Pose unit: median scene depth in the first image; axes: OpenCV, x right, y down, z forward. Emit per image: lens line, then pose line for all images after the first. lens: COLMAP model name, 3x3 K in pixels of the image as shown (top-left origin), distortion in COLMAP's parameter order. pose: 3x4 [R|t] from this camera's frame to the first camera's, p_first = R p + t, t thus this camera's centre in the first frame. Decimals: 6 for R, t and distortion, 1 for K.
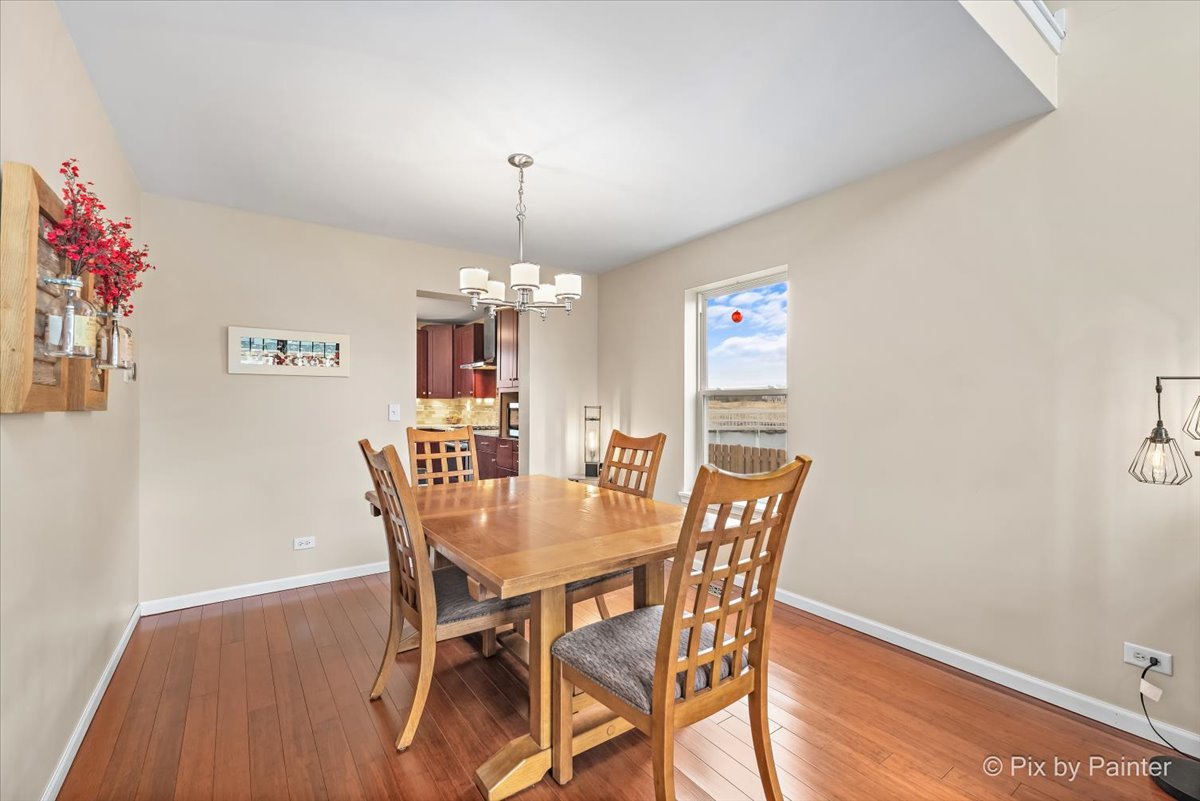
lens RADIAL K [[509.4, 0, 601.4], [0, 509.4, 405.3], [0, 0, 1]] dist [0.001644, -0.000150]
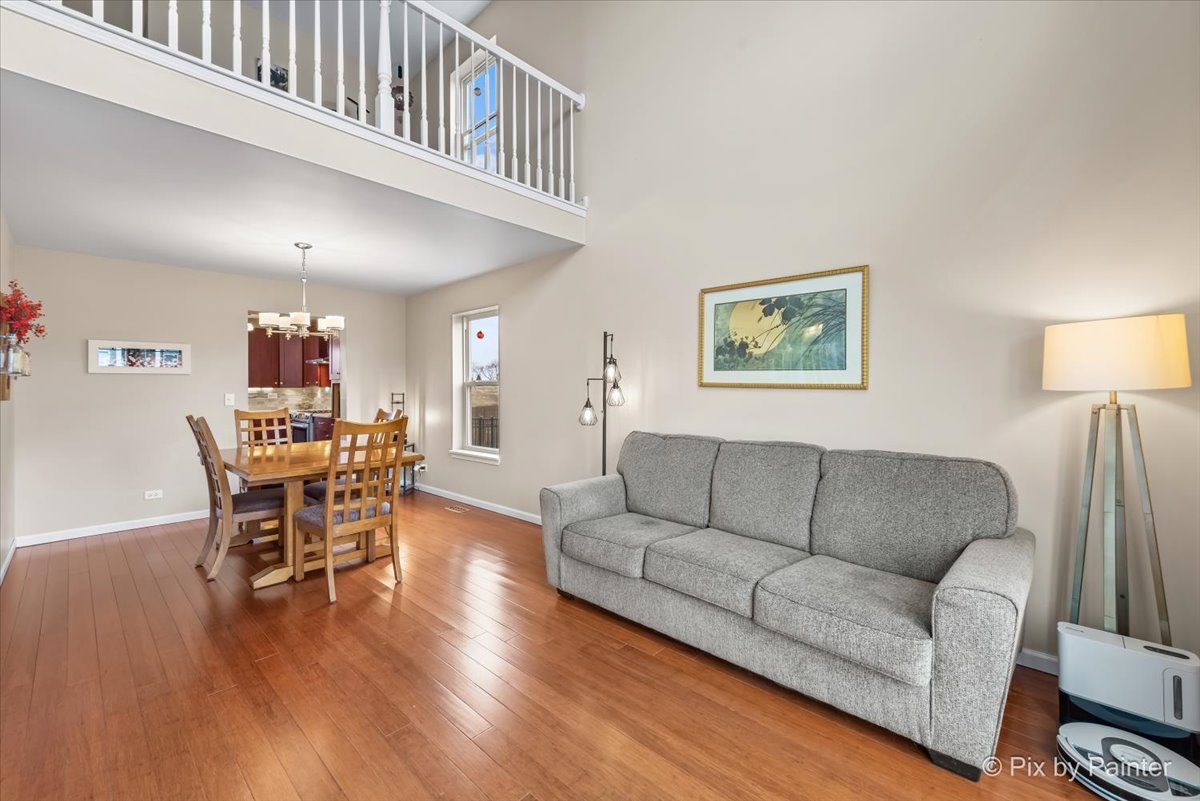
lens RADIAL K [[482.9, 0, 598.4], [0, 482.9, 389.4], [0, 0, 1]] dist [0.002259, 0.000500]
pose [[0.978628, -0.009894, 0.205399, 0.337829], [0.010283, 0.999947, -0.000824, -0.003249], [-0.205380, 0.002918, 0.978678, -0.544720]]
